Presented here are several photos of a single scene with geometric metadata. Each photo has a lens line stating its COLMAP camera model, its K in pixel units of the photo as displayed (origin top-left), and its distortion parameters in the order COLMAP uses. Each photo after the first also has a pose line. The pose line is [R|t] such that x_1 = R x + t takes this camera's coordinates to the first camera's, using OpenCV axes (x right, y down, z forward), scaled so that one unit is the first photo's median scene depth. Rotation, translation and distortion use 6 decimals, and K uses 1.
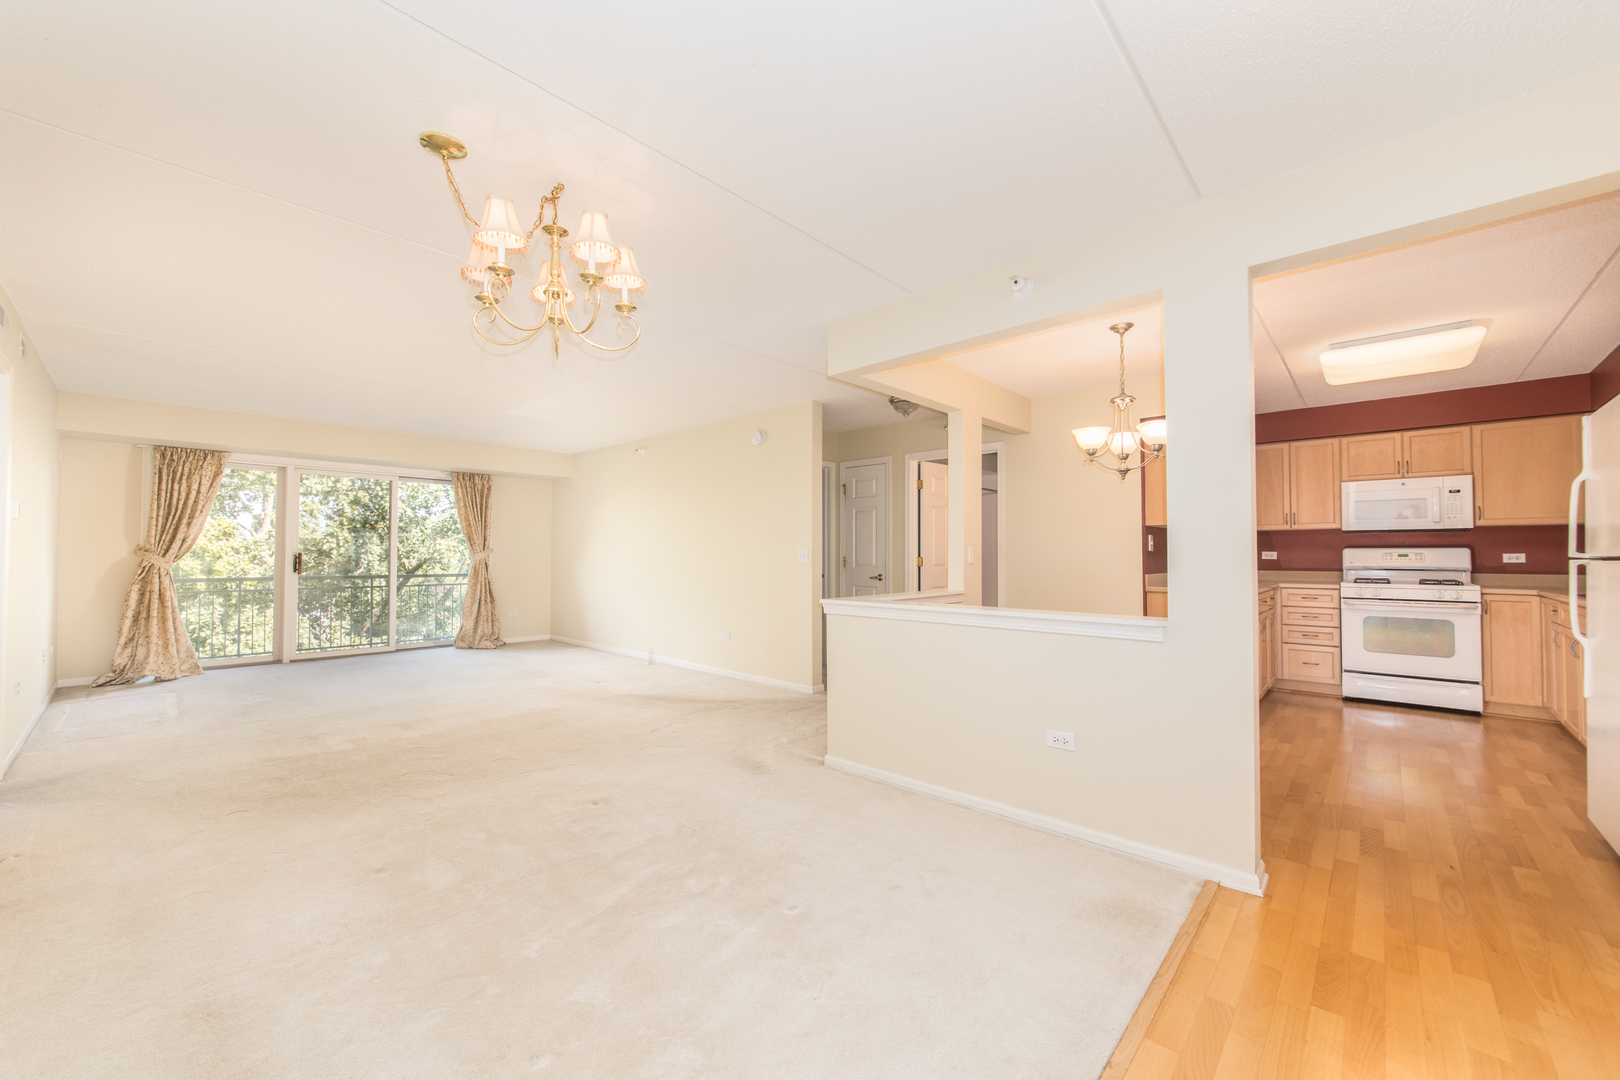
lens RADIAL K [[644.9, 0, 822.4], [0, 644.9, 536.5], [0, 0, 1]] dist [-0.000099, 0.002040]
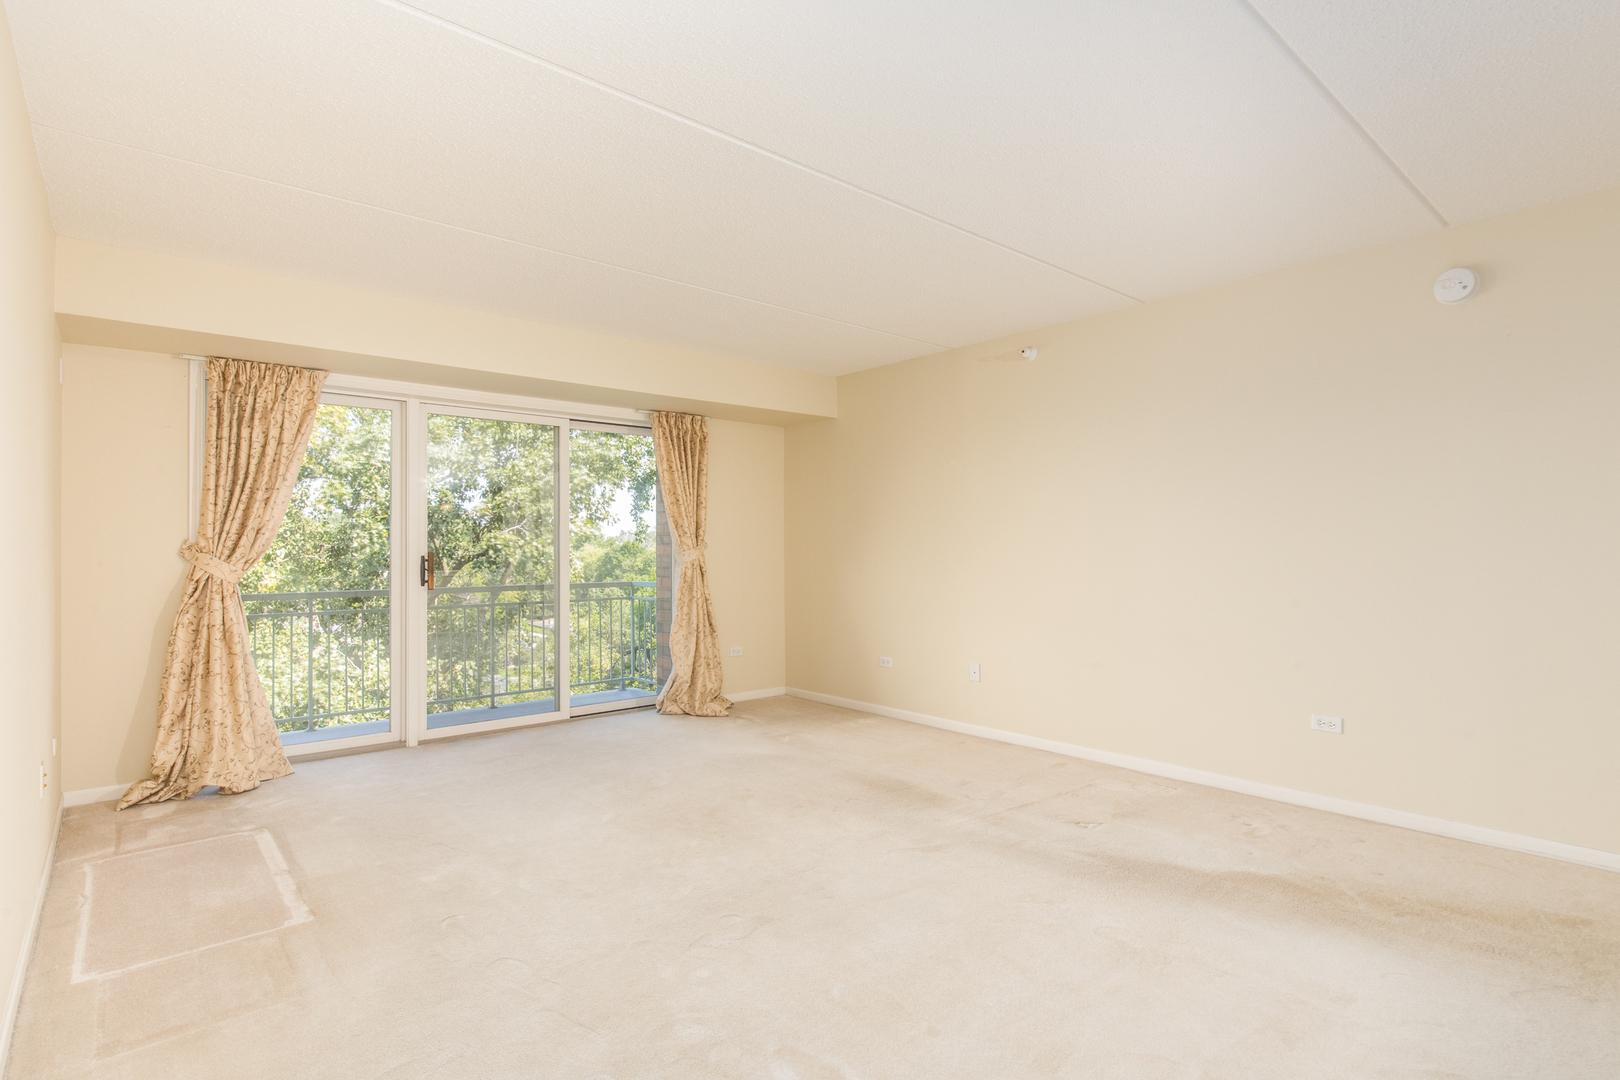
lens RADIAL K [[817.9, 0, 811.5], [0, 817.9, 530.2], [0, 0, 1]] dist [-0.003929, 0.000415]
pose [[0.993453, -0.011026, -0.113710, -0.449202], [0.011690, 0.999918, 0.005175, 0.007235], [0.113644, -0.006470, 0.993500, 0.370473]]
